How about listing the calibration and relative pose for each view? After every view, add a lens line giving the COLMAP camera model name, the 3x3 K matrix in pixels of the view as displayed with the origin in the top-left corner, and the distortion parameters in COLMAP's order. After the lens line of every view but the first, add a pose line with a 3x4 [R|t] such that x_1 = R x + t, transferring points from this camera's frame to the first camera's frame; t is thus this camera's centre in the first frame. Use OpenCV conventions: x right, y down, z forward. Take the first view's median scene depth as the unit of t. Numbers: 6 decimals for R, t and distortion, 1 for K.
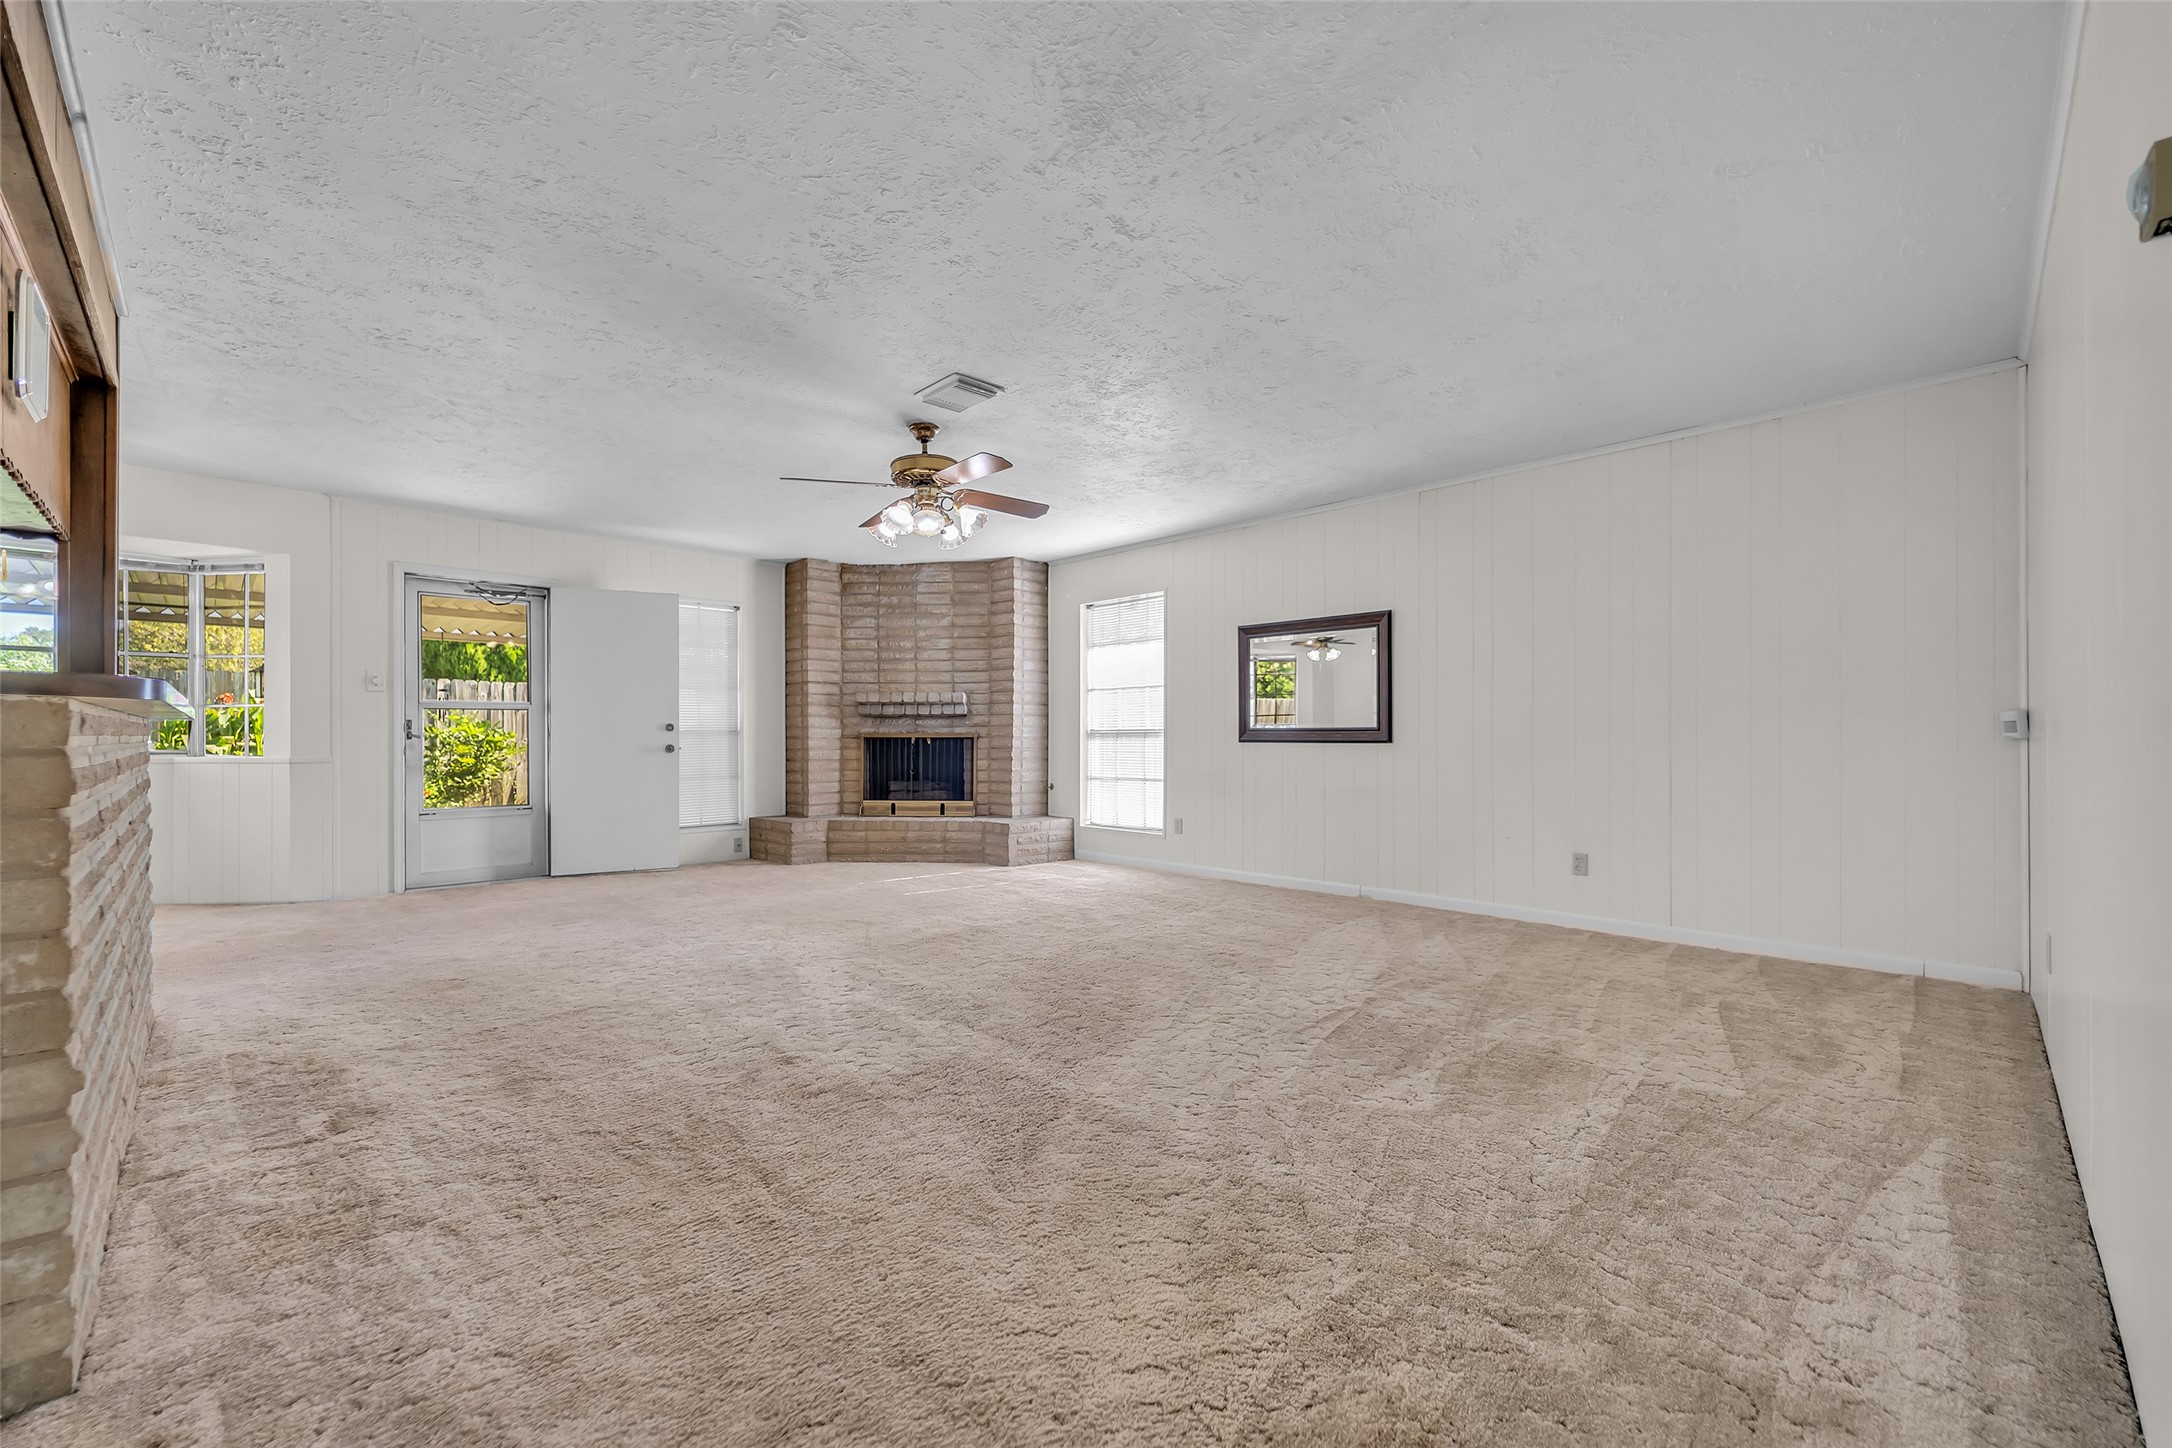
lens RADIAL K [[879.4, 0, 1075.7], [0, 879.4, 729.0], [0, 0, 1]] dist [0.001283, -0.000321]
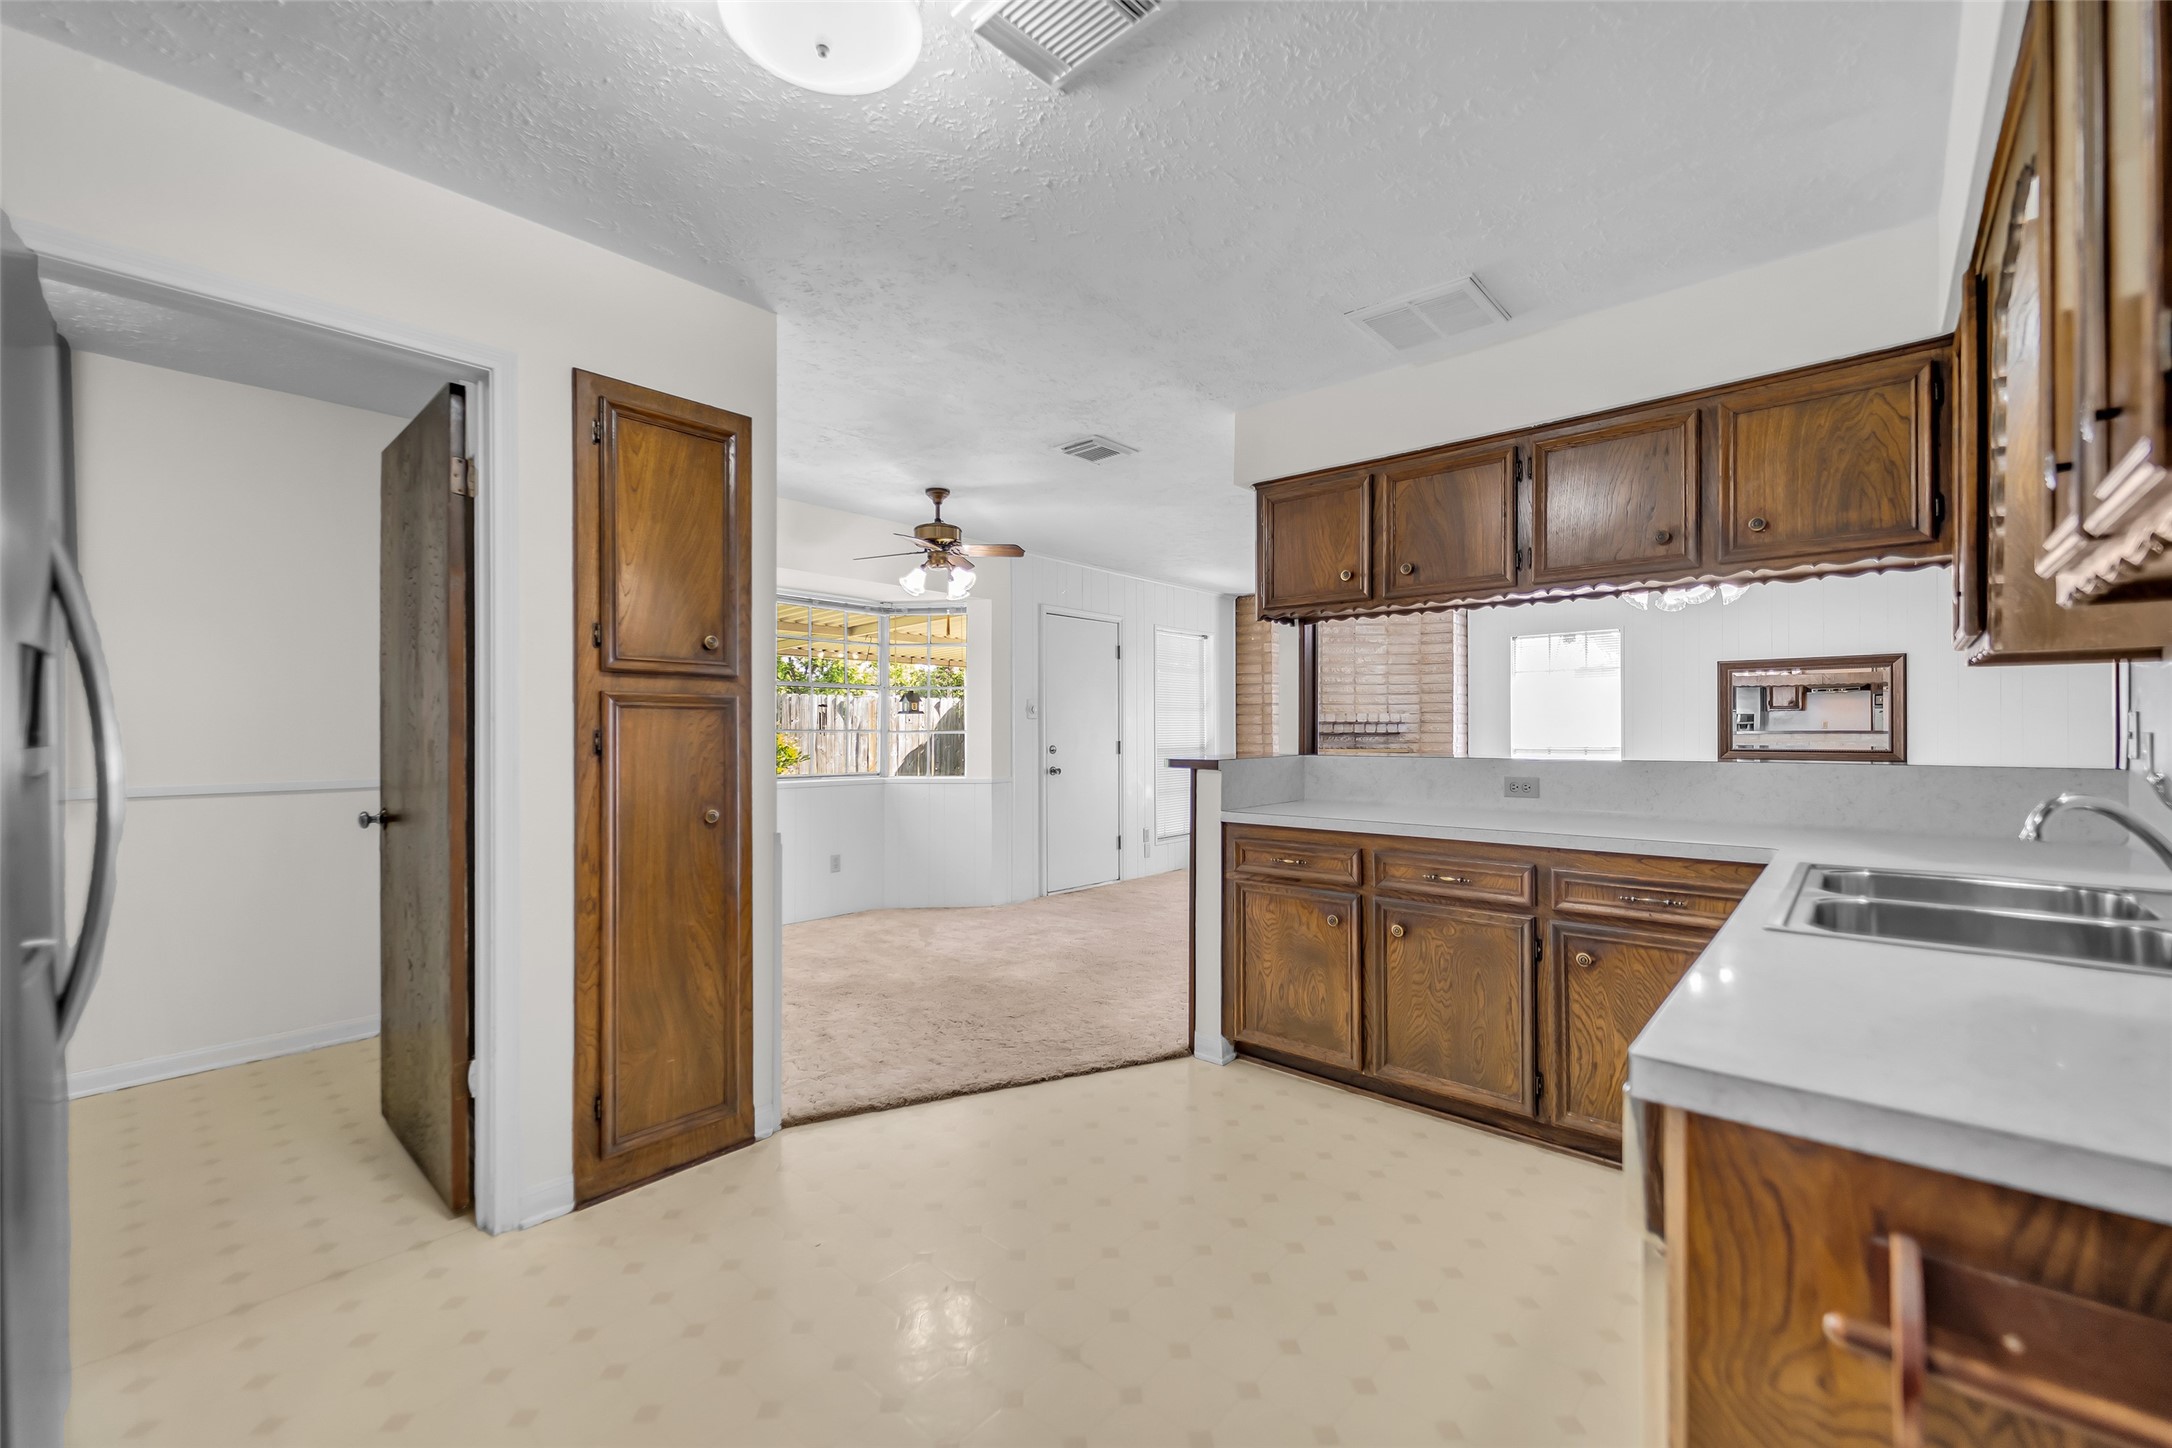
lens RADIAL K [[879.4, 0, 1075.7], [0, 879.4, 729.0], [0, 0, 1]] dist [0.001283, -0.000321]
pose [[0.998140, -0.000067, 0.060961, -0.608882], [-0.000163, 0.999993, 0.003769, -0.025160], [-0.060961, -0.003772, 0.998133, -0.099495]]
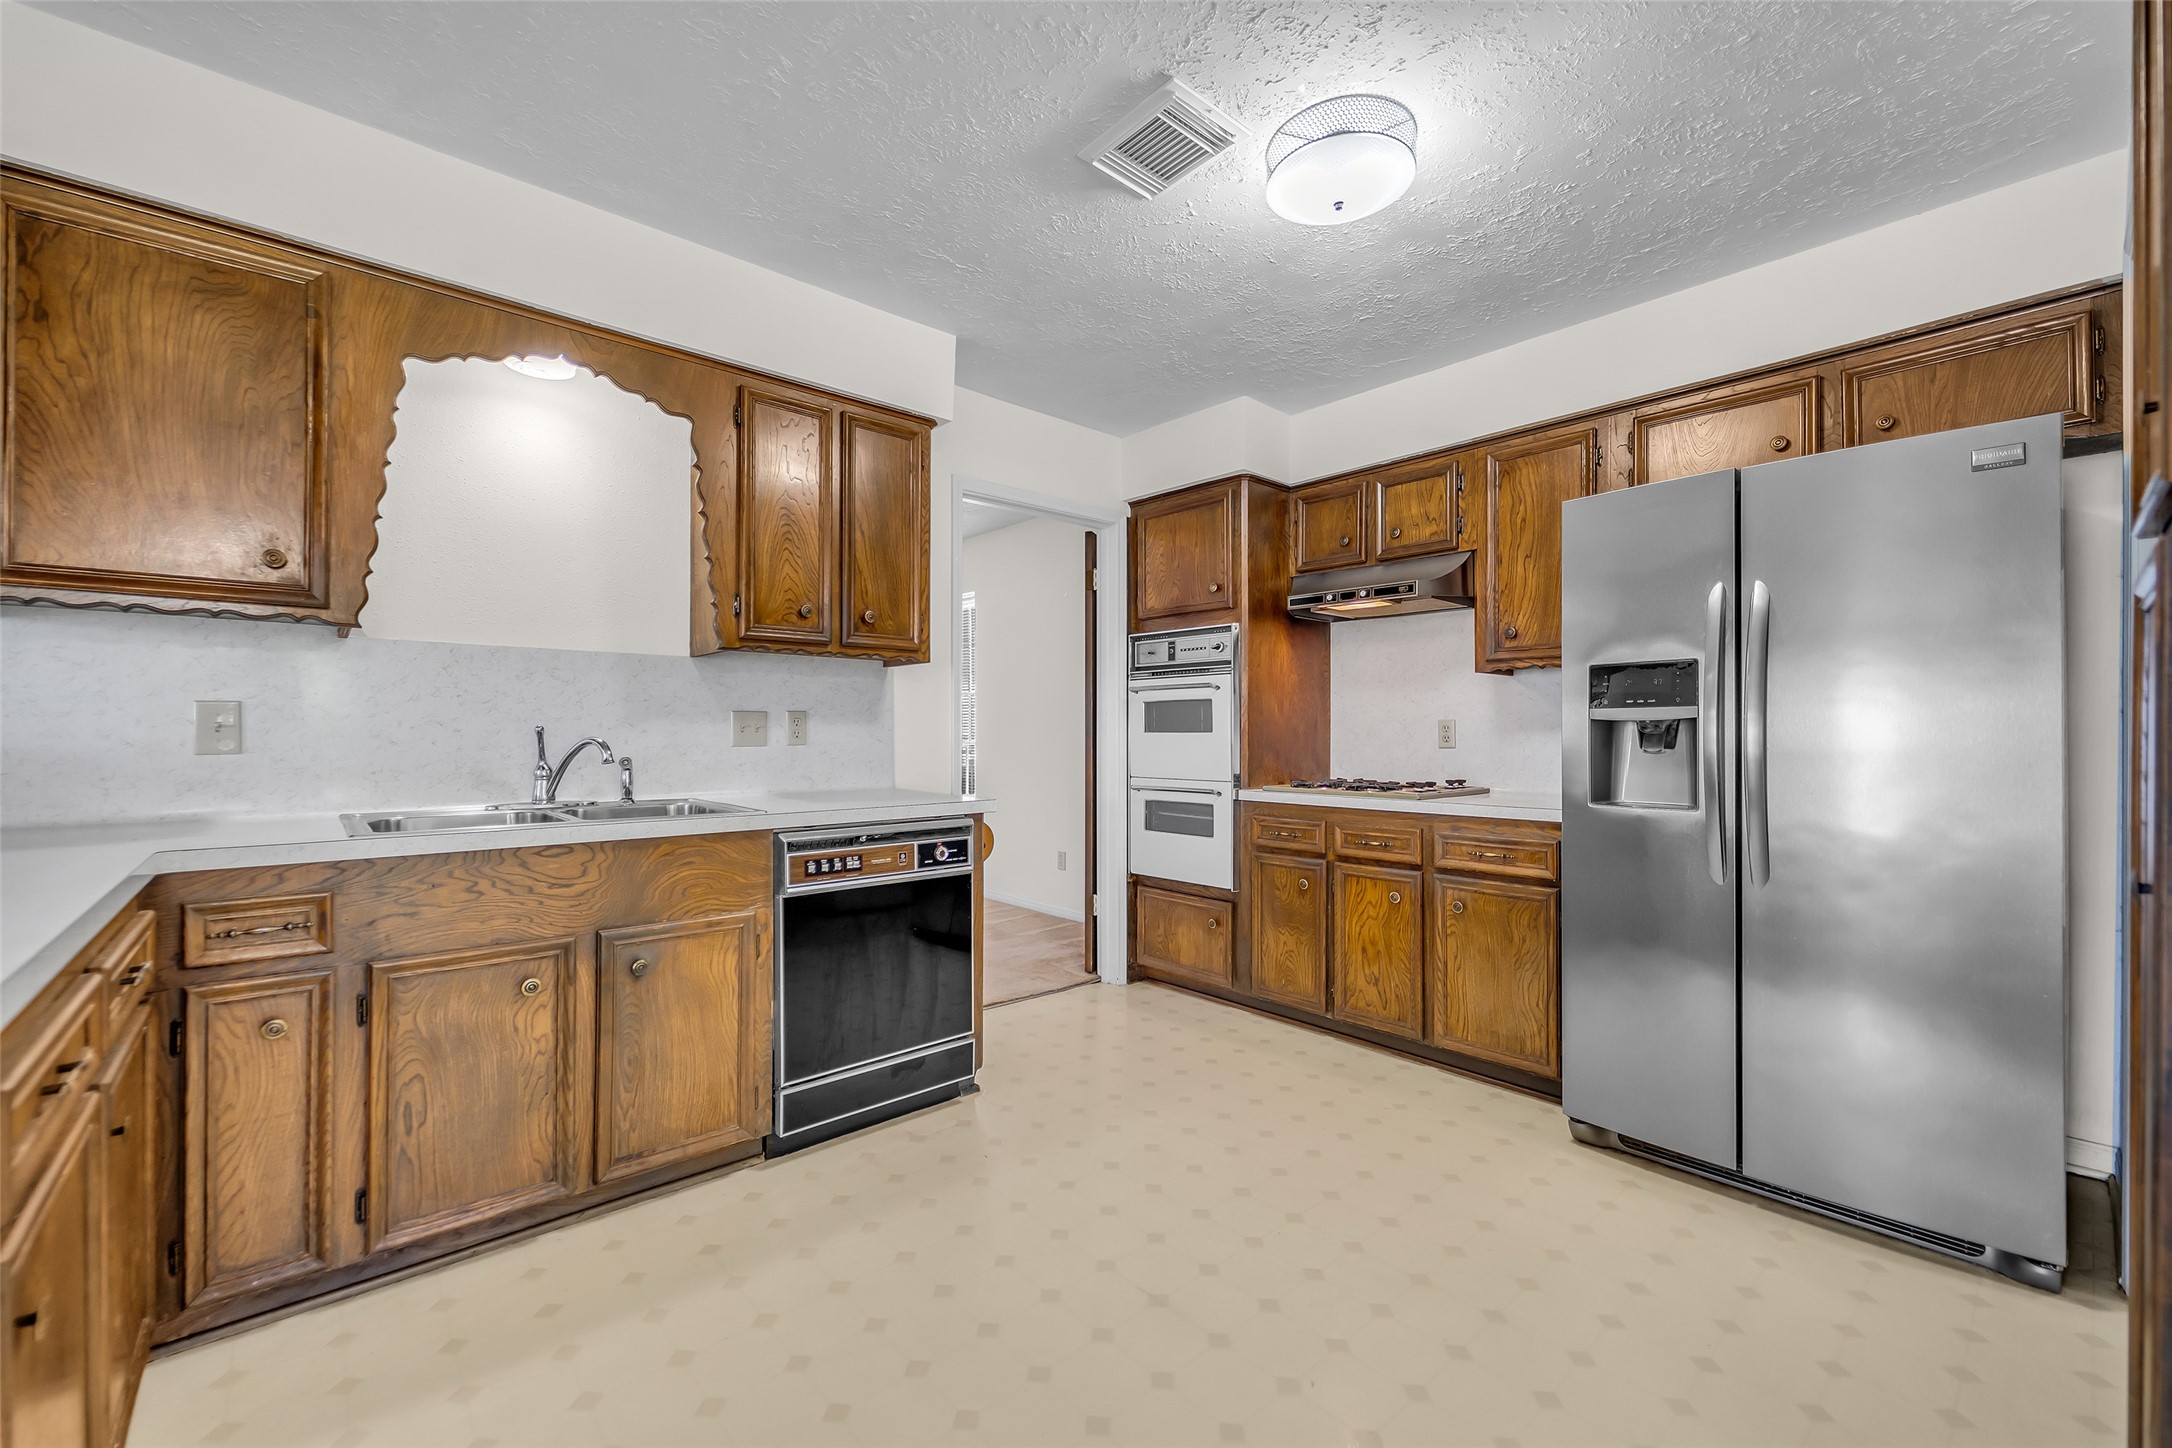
lens RADIAL K [[879.4, 0, 1075.7], [0, 879.4, 729.0], [0, 0, 1]] dist [0.001283, -0.000321]
pose [[-0.998669, 0.000565, 0.051575, -0.585846], [0.000232, 0.999979, -0.006471, -0.011799], [-0.051578, -0.006450, -0.998648, 0.374361]]
